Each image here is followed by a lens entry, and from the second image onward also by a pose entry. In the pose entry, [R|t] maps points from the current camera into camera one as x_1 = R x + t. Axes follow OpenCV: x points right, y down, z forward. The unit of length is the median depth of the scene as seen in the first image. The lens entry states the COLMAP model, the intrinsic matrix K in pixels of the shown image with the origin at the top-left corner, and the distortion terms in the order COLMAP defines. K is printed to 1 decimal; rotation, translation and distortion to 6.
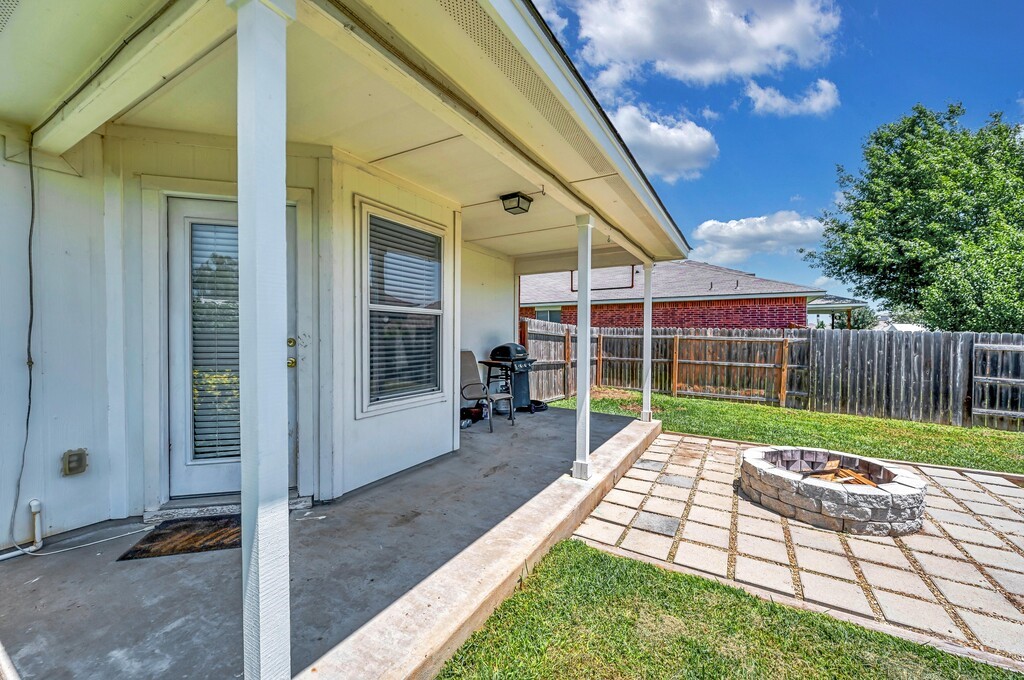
lens RADIAL K [[403.1, 0, 512.9], [0, 403.1, 342.2], [0, 0, 1]] dist [0.000322, 0.000035]
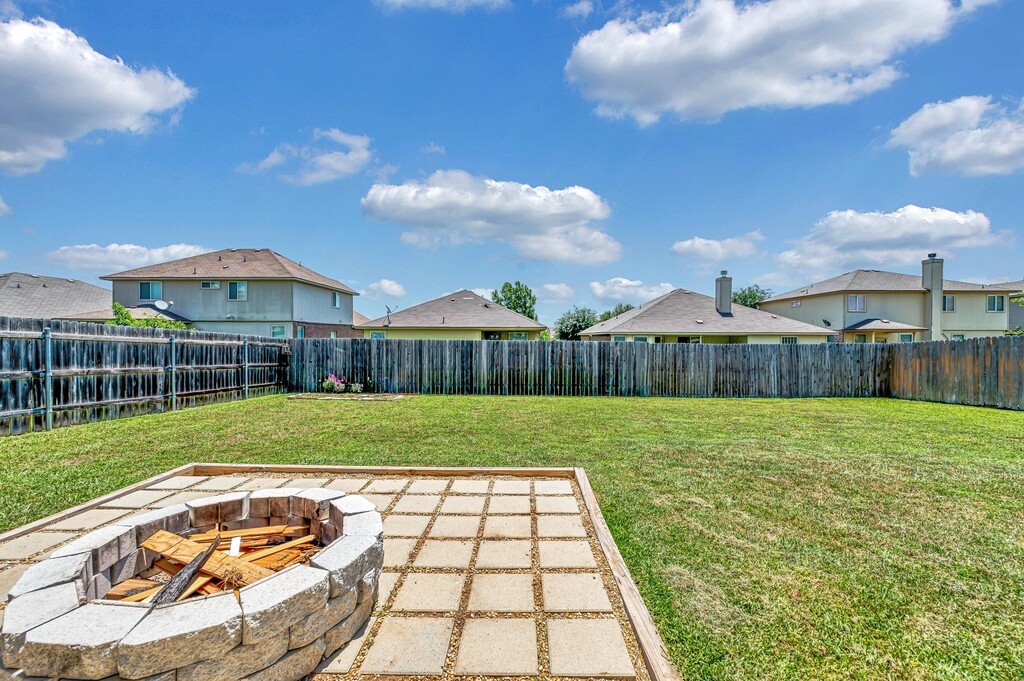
lens RADIAL K [[403.1, 0, 515.0], [0, 403.1, 340.0], [0, 0, 1]] dist [0.000322, 0.000035]
pose [[-0.491824, -0.015296, 0.870560, 0.120475], [0.007568, 0.999733, 0.021842, 0.036818], [-0.870662, 0.017331, -0.491577, 0.657335]]
